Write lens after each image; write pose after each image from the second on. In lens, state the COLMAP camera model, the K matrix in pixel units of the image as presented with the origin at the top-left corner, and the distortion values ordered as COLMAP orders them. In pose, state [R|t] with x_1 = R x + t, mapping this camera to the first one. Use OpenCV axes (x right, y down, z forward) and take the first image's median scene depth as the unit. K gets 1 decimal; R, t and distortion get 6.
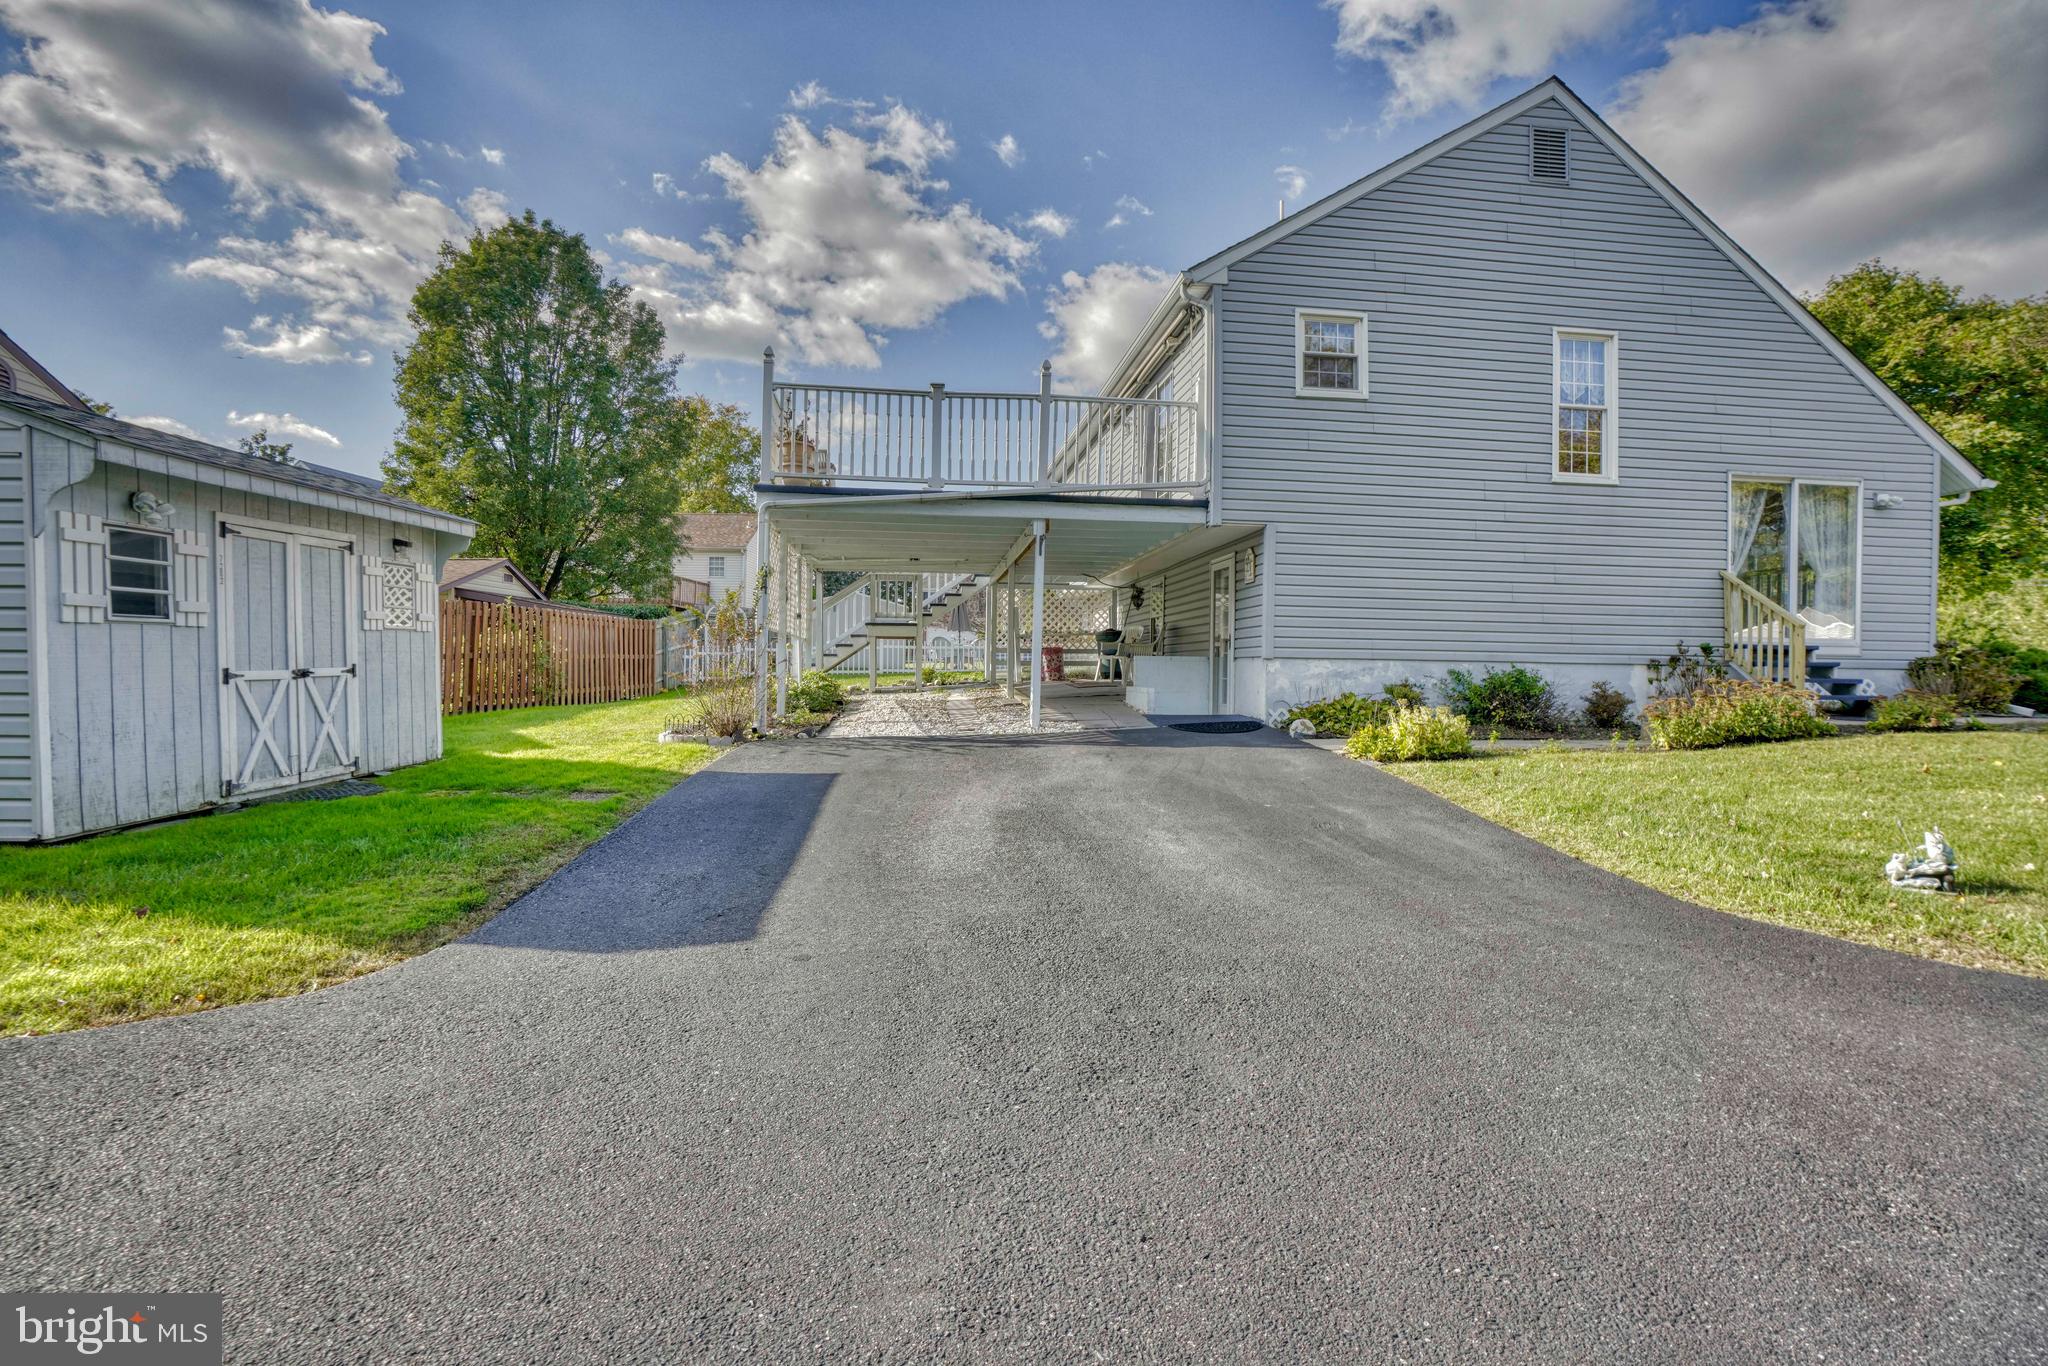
lens RADIAL K [[938.8, 0, 997.5], [0, 938.8, 692.3], [0, 0, 1]] dist [-0.065129, 0.020956]
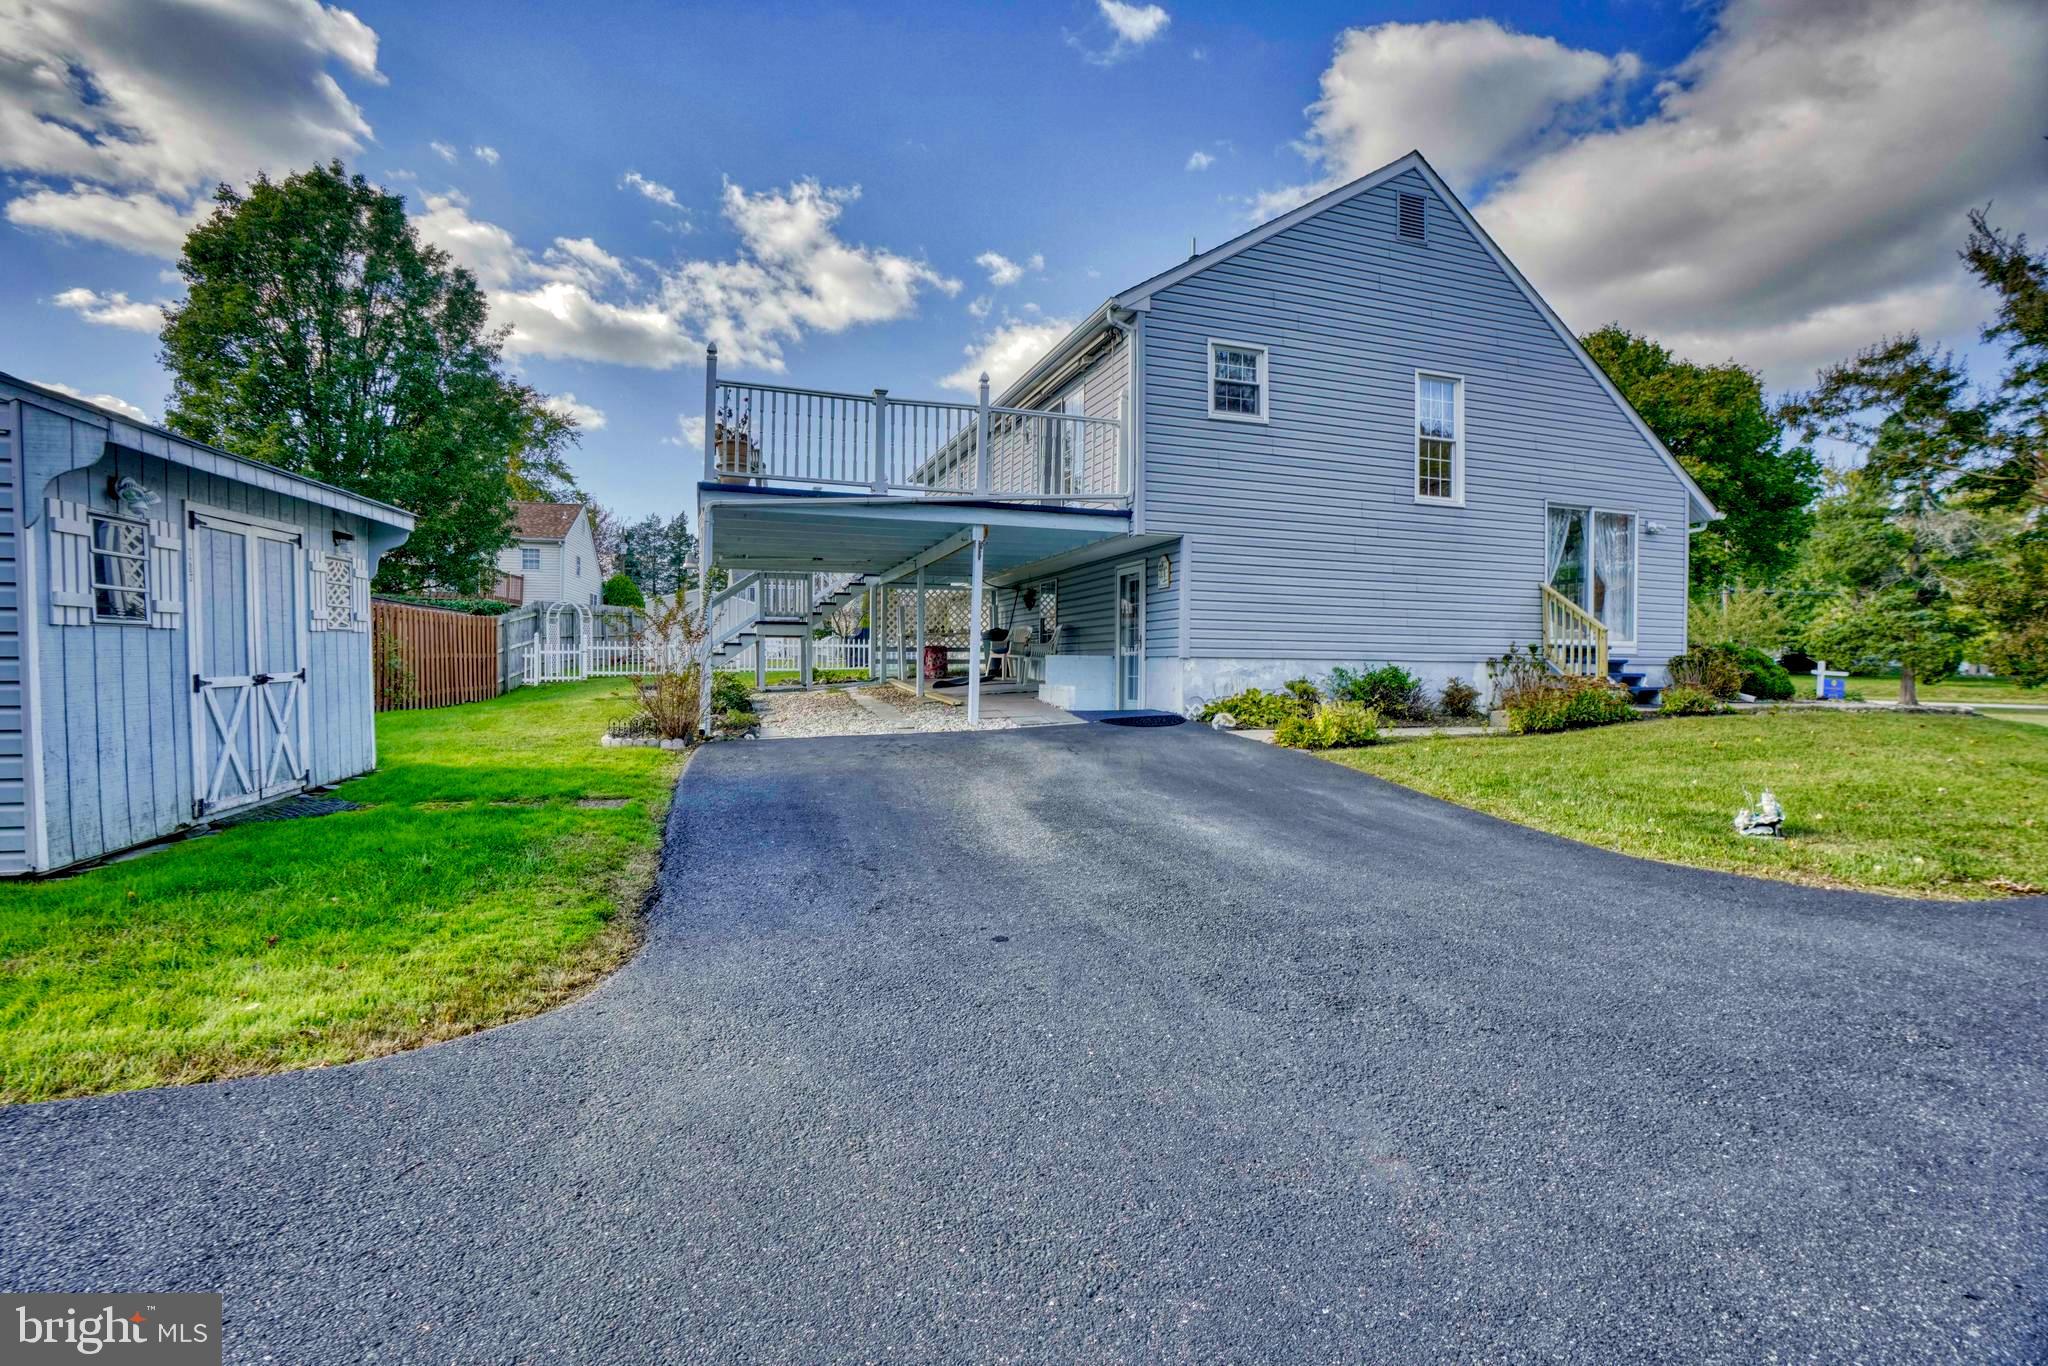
lens RADIAL K [[938.8, 0, 994.1], [0, 938.8, 697.0], [0, 0, 1]] dist [-0.065129, 0.020956]
pose [[0.977587, -0.011425, 0.210220, -0.160754], [0.009460, 0.999902, 0.010353, -0.003930], [-0.210317, -0.008132, 0.977599, -0.025918]]
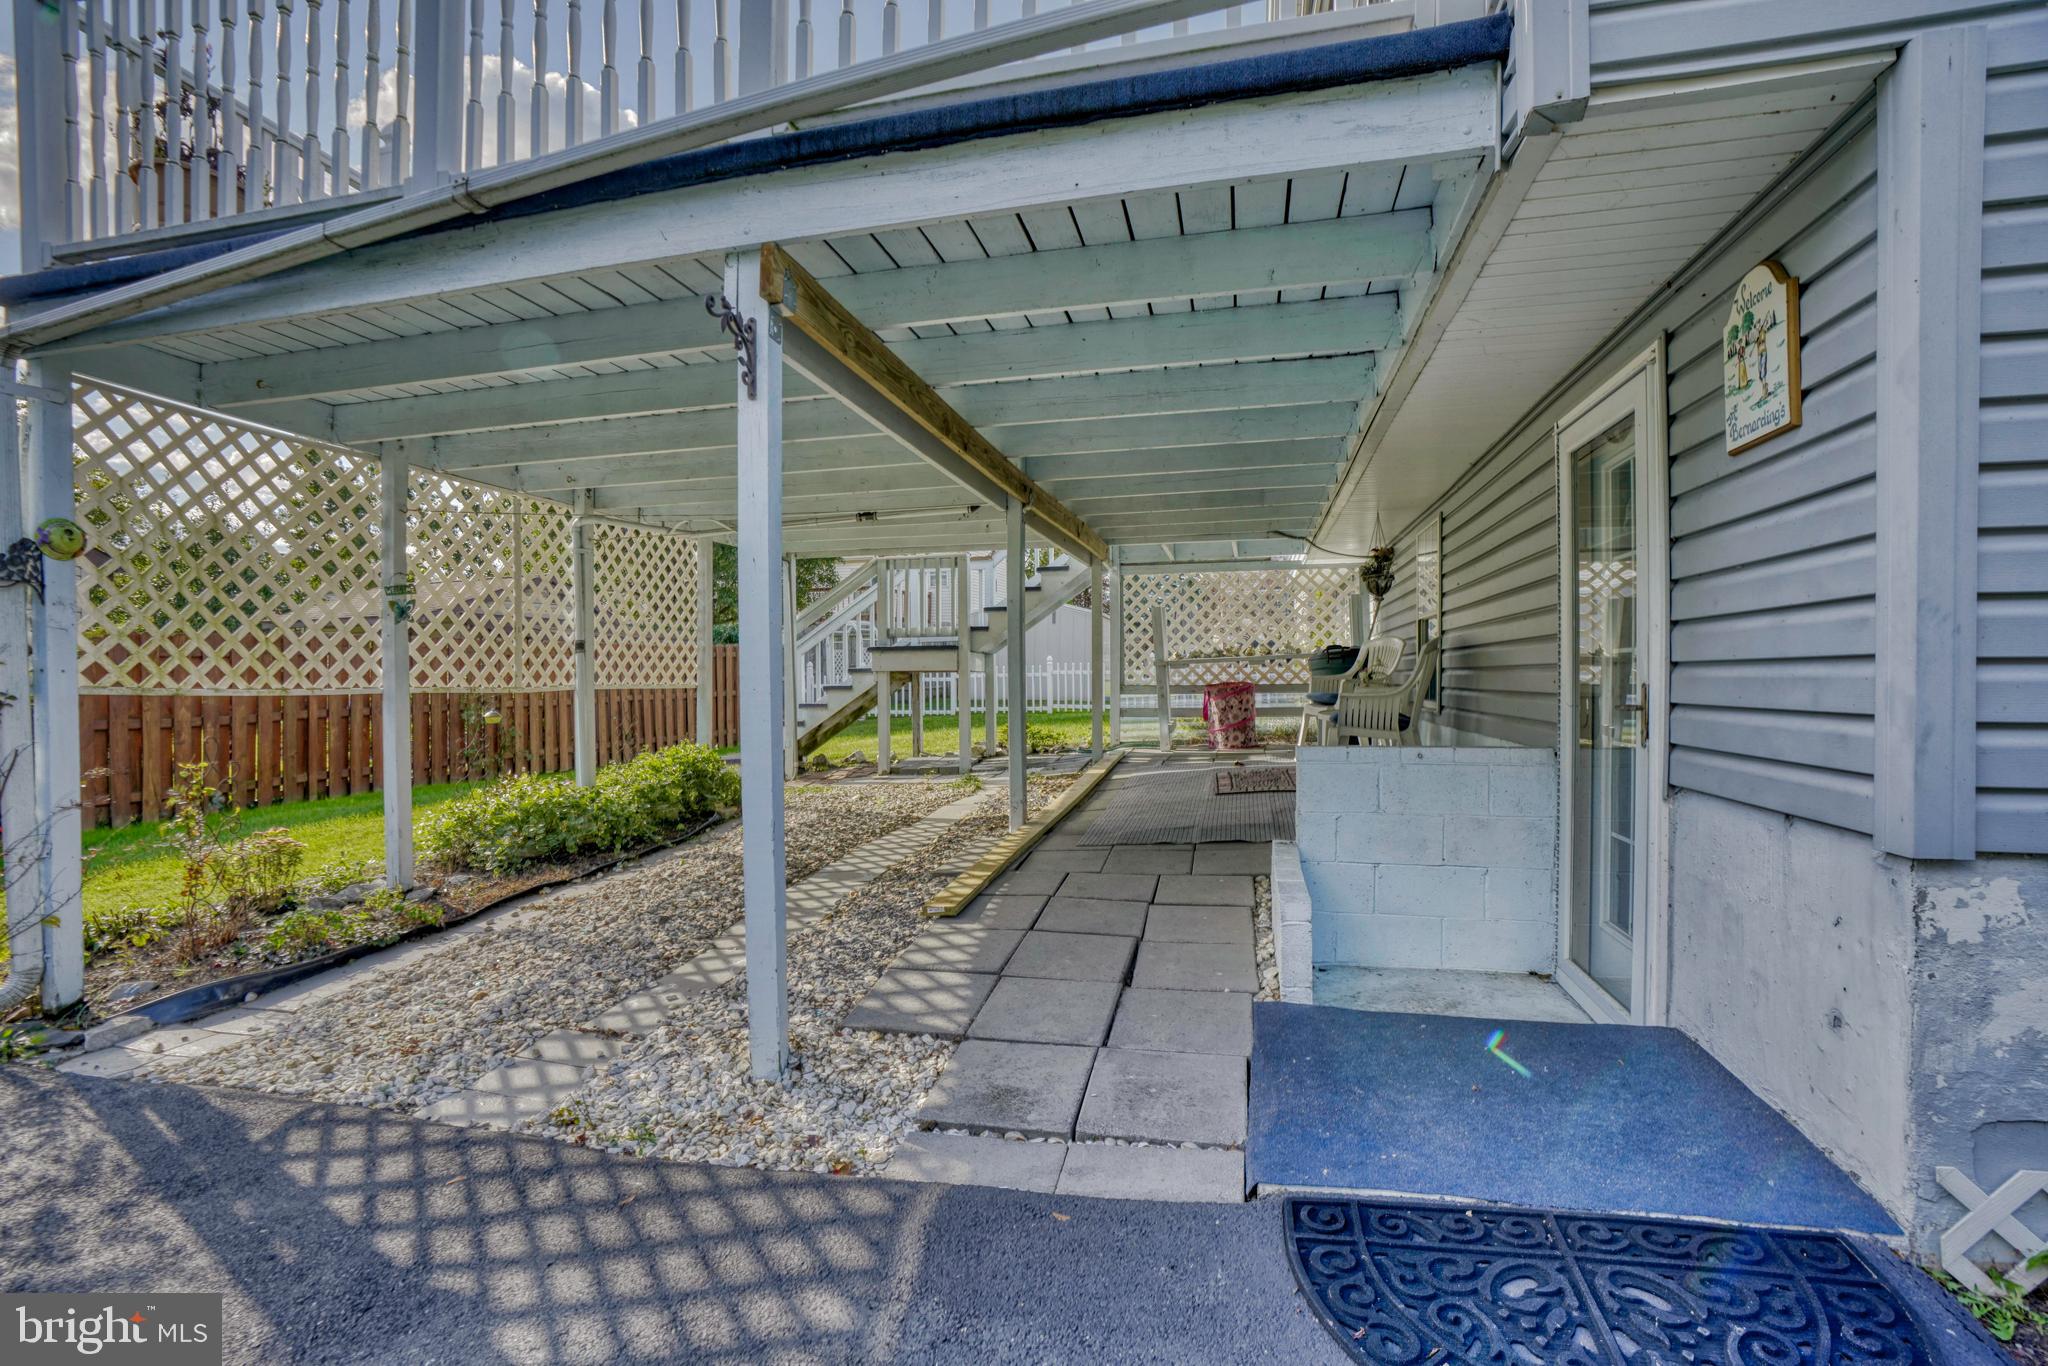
lens RADIAL K [[938.8, 0, 1015.7], [0, 938.8, 686.4], [0, 0, 1]] dist [-0.065129, 0.020956]
pose [[0.946406, -0.019244, -0.322405, 0.187200], [0.014800, 0.999759, -0.016229, -0.065006], [0.322639, 0.010588, 0.946463, 0.795867]]
